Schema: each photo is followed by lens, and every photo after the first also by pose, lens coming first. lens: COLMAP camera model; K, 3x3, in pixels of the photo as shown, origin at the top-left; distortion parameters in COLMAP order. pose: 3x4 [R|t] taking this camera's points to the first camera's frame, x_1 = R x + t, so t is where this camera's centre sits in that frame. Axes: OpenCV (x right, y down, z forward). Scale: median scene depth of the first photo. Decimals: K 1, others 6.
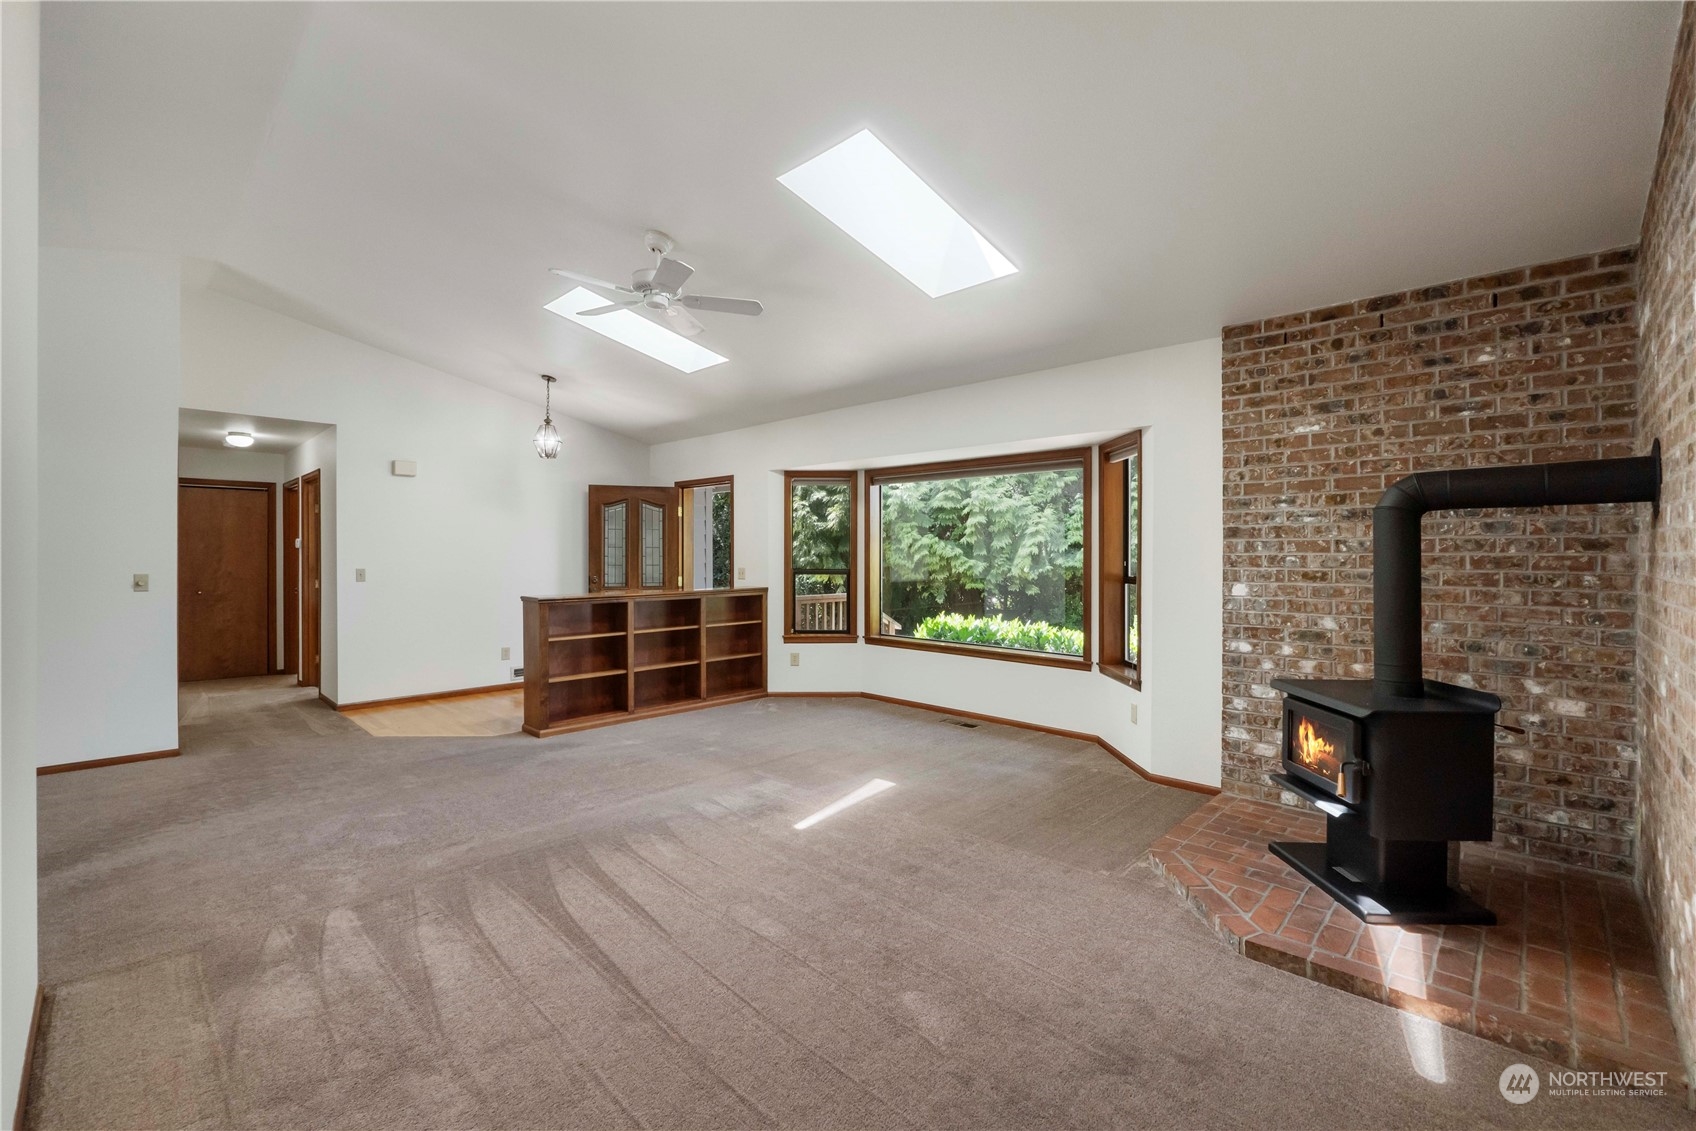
lens RADIAL K [[732.9, 0, 848.4], [0, 732.9, 564.4], [0, 0, 1]] dist [-0.012427, -0.000910]
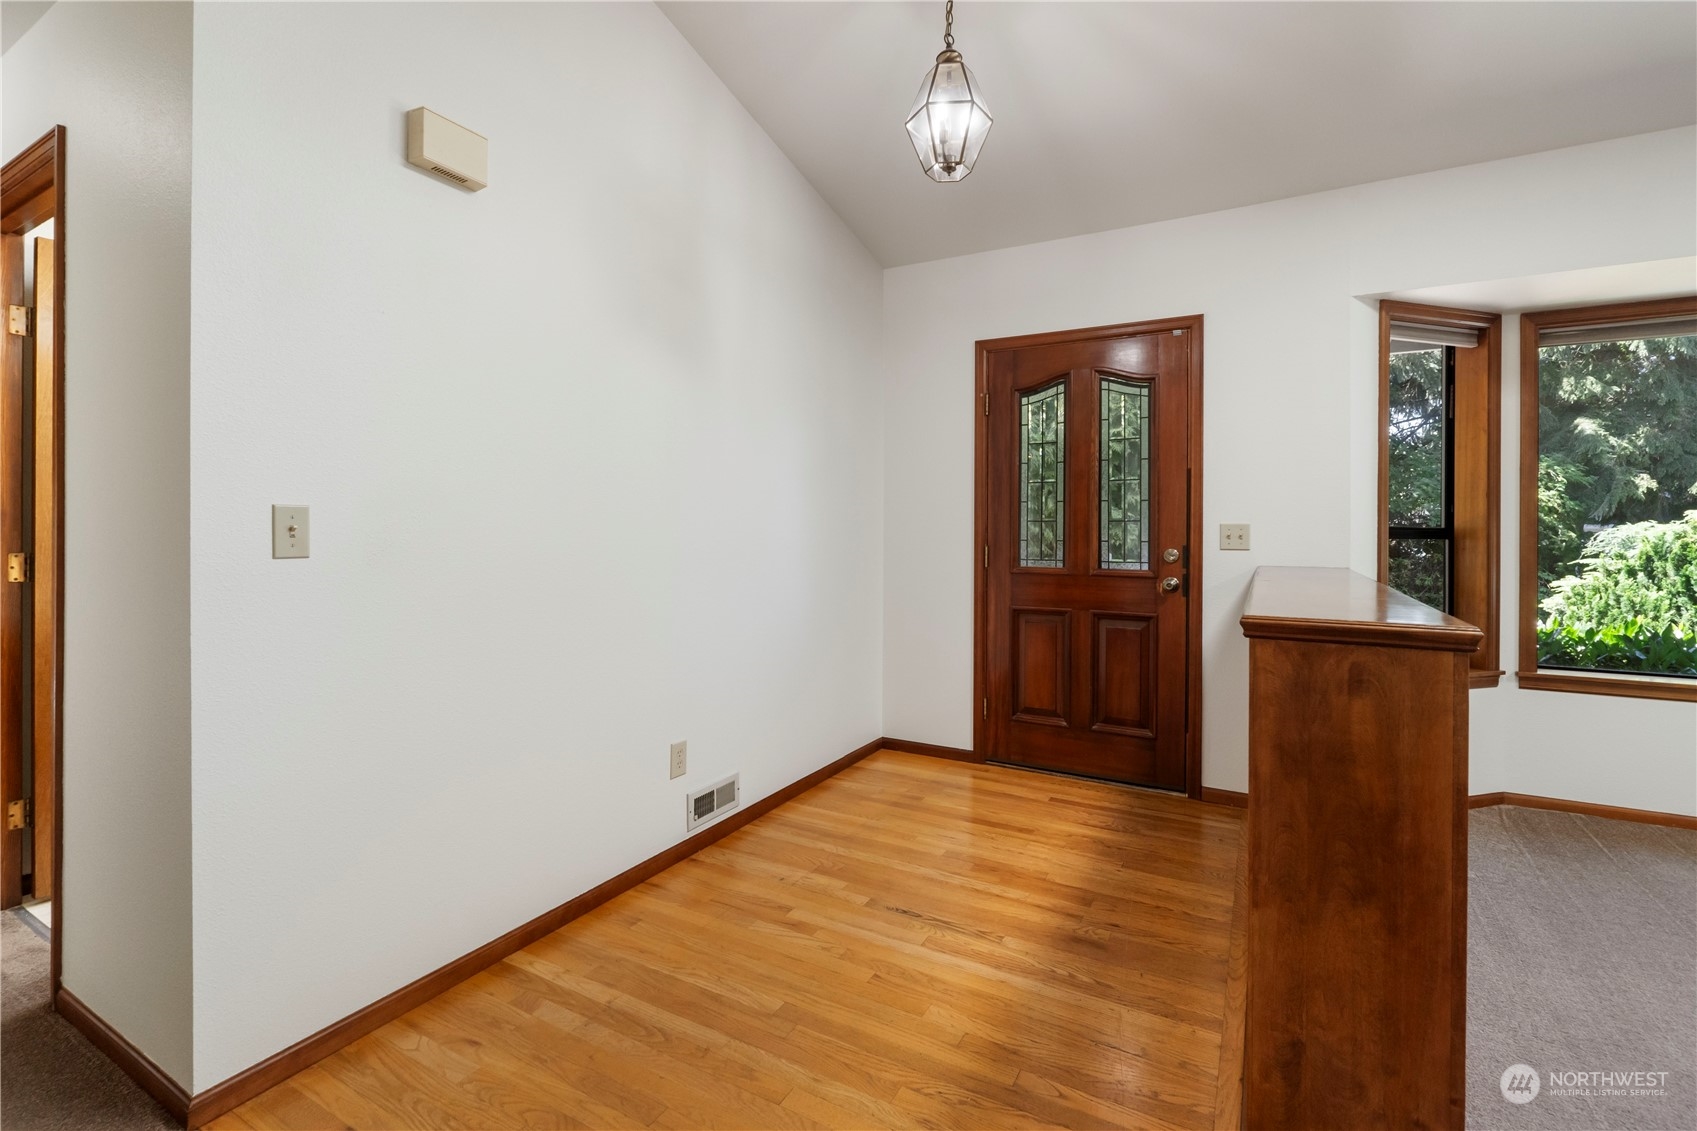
lens RADIAL K [[772.2, 0, 844.2], [0, 772.2, 553.9], [0, 0, 1]] dist [-0.013581, -0.002713]
pose [[0.964873, -0.001652, 0.262713, -0.515954], [-0.002247, 0.999892, 0.014540, 0.016665], [-0.262708, -0.014619, 0.964765, 0.646131]]
